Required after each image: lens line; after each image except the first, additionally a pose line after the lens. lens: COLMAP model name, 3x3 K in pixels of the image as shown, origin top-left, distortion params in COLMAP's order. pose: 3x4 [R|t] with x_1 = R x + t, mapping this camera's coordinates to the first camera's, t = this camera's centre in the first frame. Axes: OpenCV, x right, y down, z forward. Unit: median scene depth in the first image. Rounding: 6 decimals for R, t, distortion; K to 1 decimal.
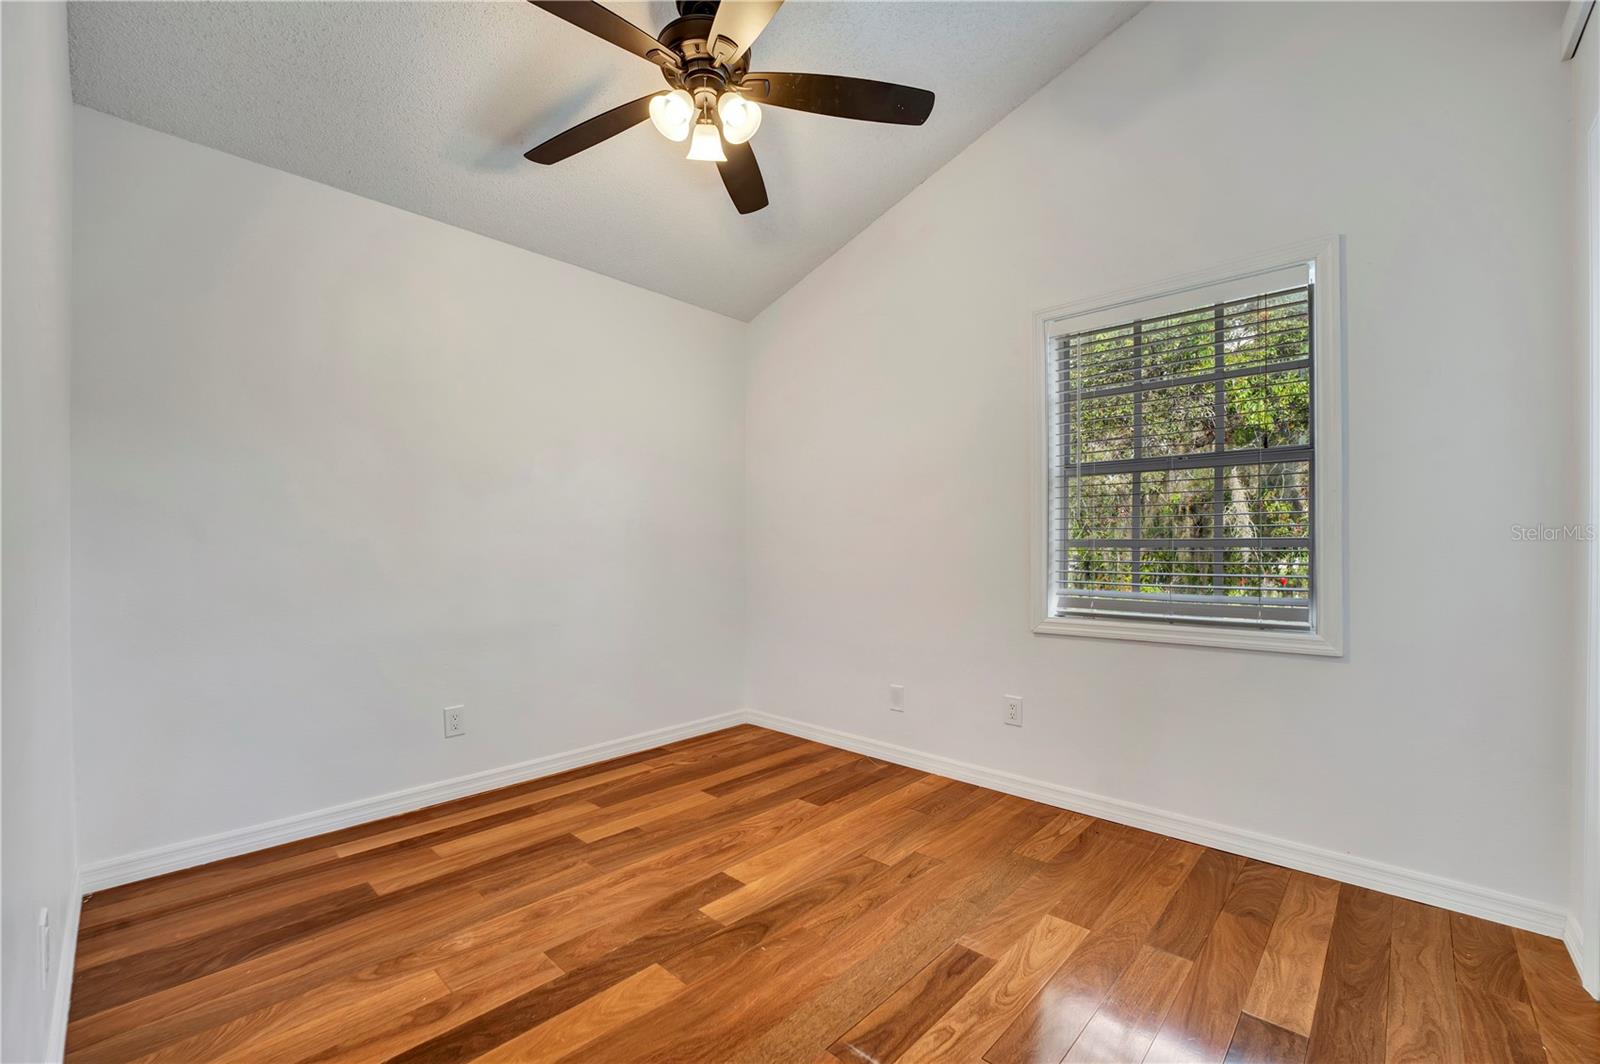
lens RADIAL K [[650.2, 0, 798.3], [0, 650.2, 536.7], [0, 0, 1]] dist [-0.022506, 0.000549]
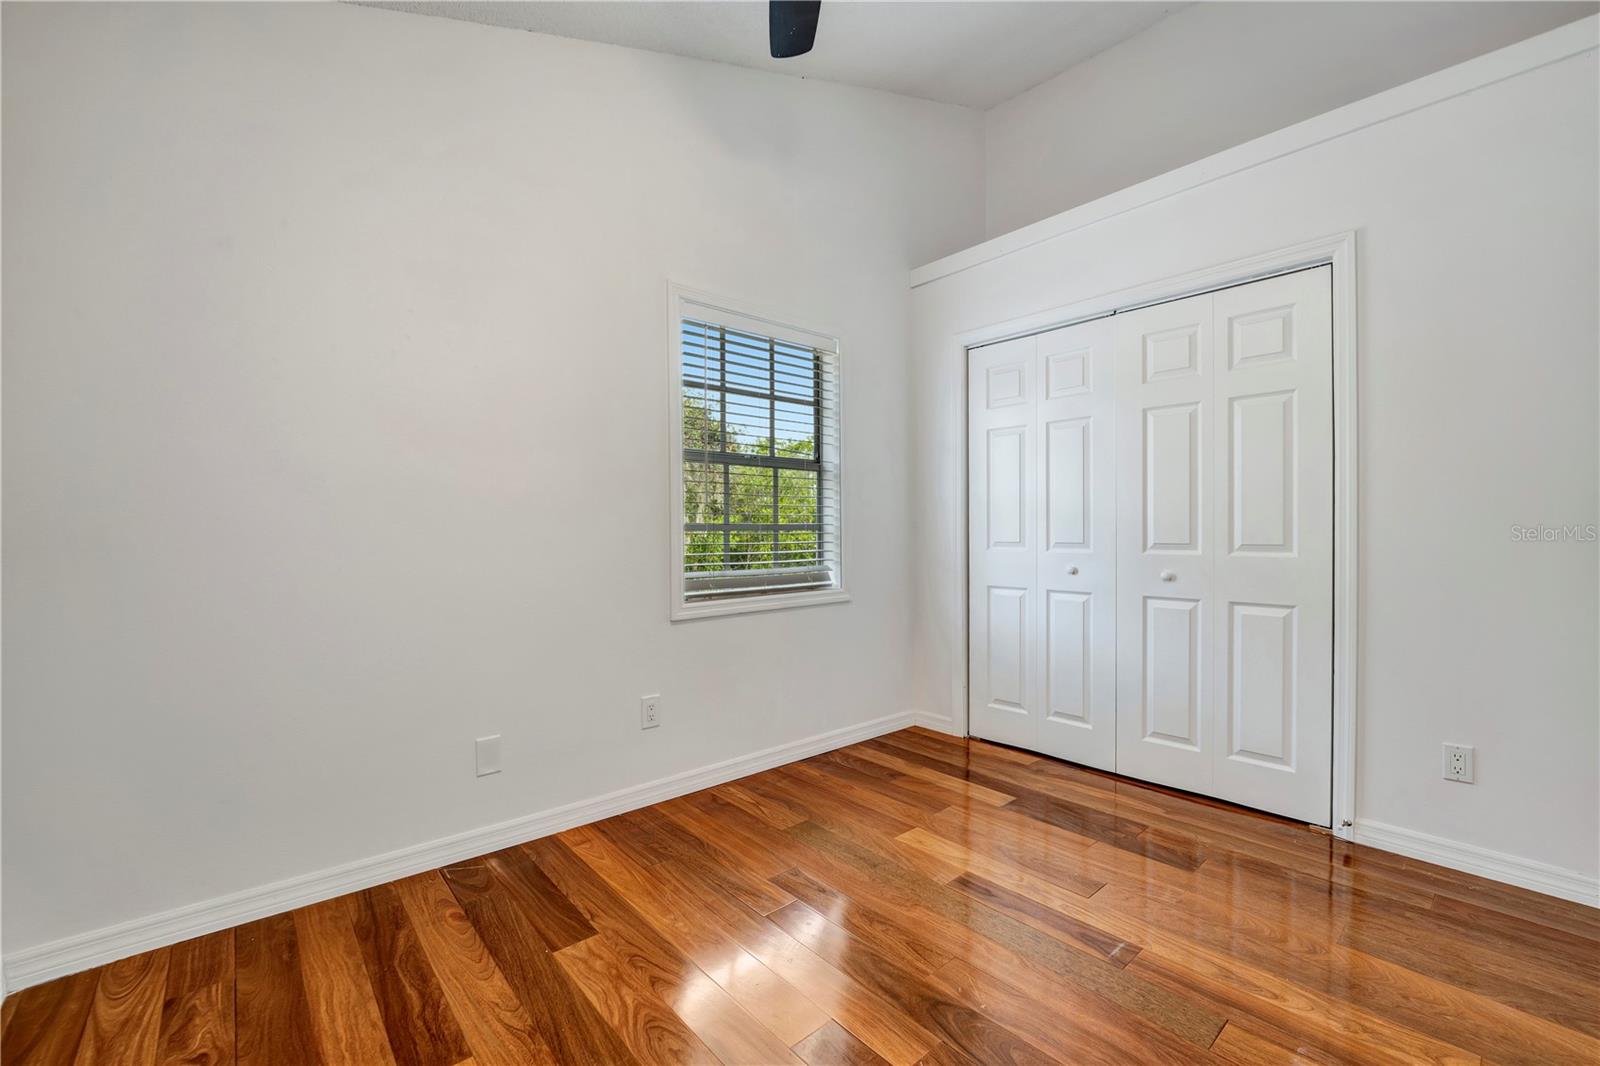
lens RADIAL K [[657.9, 0, 800.0], [0, 657.9, 533.0], [0, 0, 1]] dist [-0.023157, 0.000039]
pose [[0.115936, -0.007218, 0.993230, -0.600561], [-0.010701, 0.999906, 0.008516, 0.008359], [-0.993199, -0.011616, 0.115848, 0.745623]]
